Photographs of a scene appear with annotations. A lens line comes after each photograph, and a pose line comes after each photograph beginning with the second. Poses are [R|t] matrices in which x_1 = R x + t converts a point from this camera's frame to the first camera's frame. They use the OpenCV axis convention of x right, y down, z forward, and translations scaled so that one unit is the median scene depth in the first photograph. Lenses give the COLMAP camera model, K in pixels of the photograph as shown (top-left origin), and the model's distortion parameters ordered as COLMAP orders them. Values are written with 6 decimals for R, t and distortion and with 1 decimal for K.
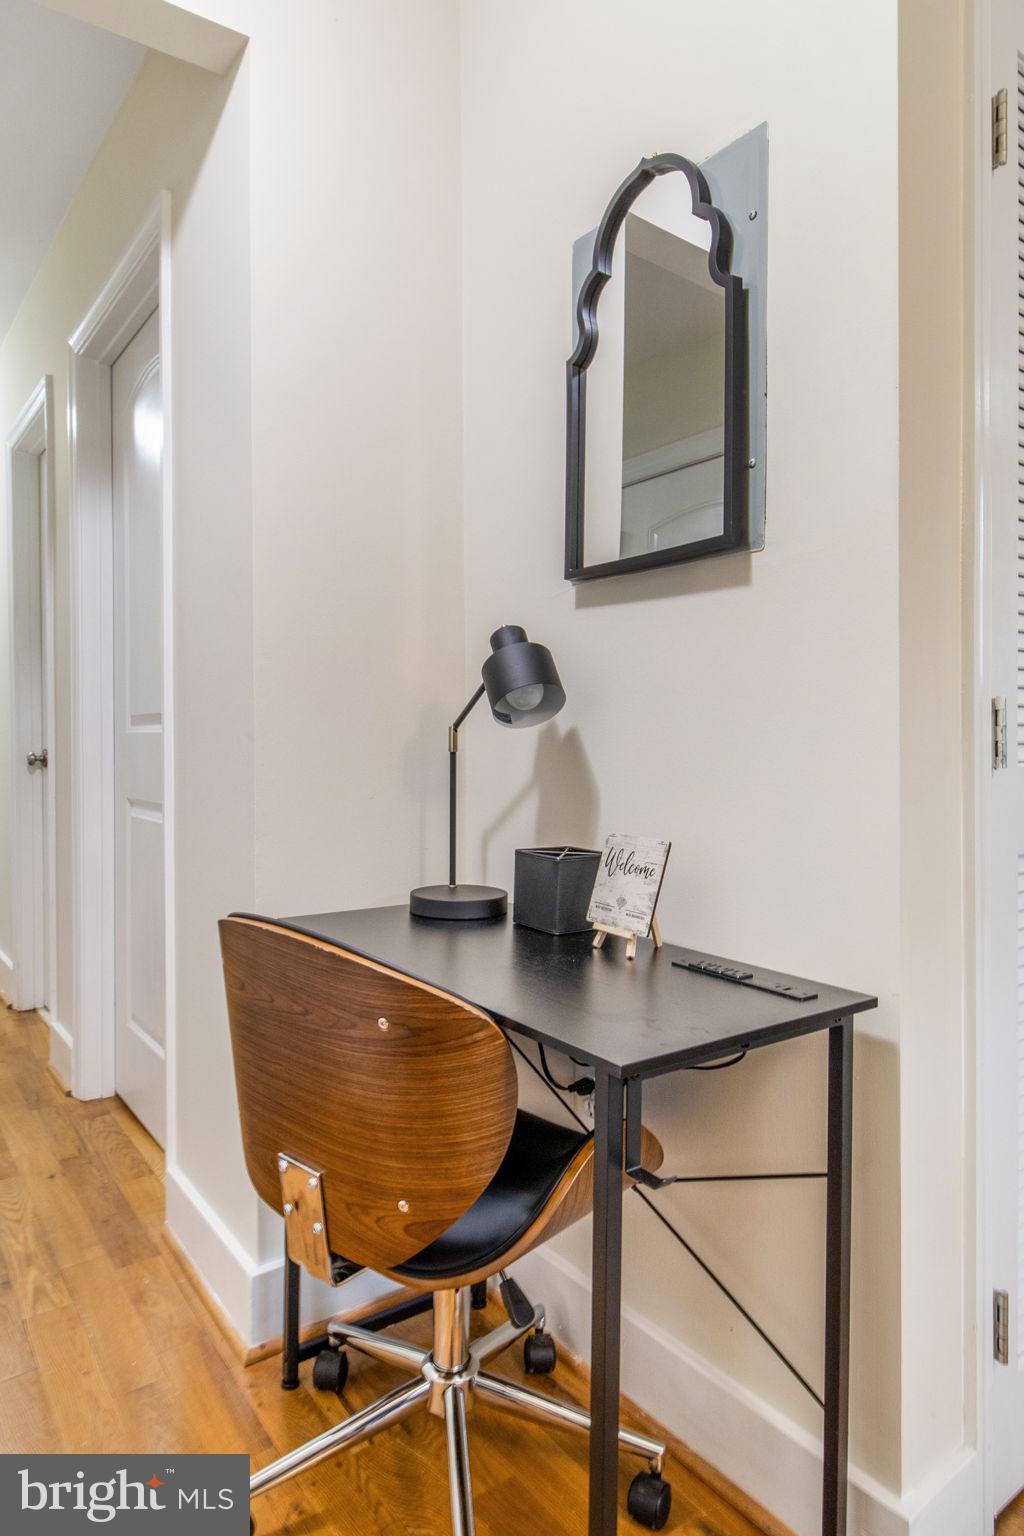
lens RADIAL K [[953.0, 0, 511.1], [0, 953.0, 730.1], [0, 0, 1]] dist [0.000094, 0.001299]
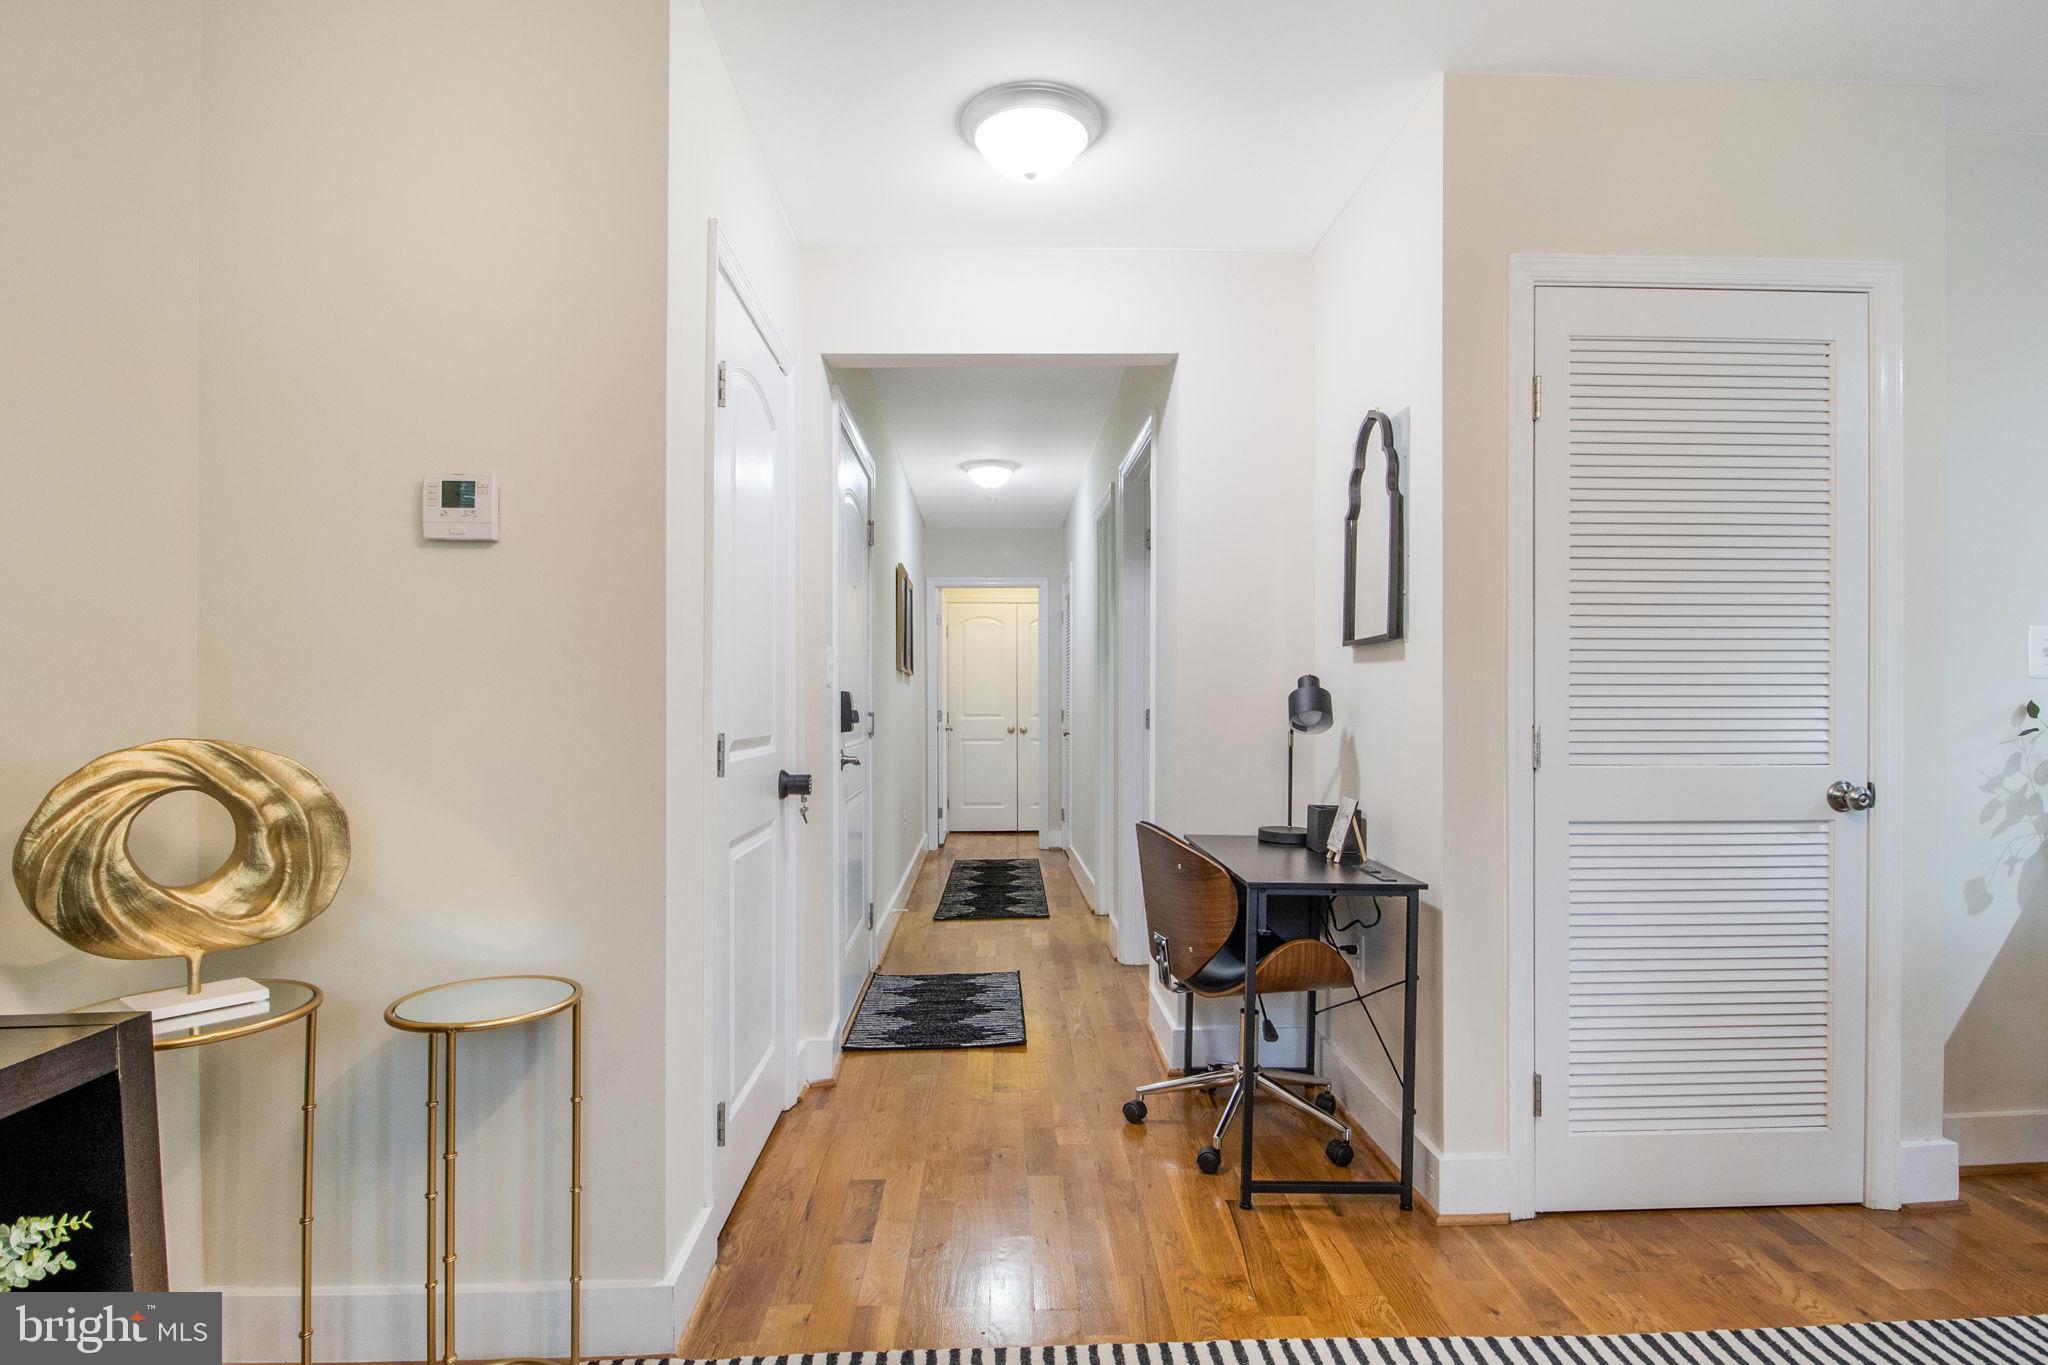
lens RADIAL K [[1120.2, 0, 1041.5], [0, 1120.2, 682.6], [0, 0, 1]] dist [0.002988, -0.009867]
pose [[0.836751, 0.000786, -0.547583, 0.700501], [-0.008261, 0.999903, -0.011188, -0.068126], [0.547522, 0.013886, 0.836676, -0.957274]]
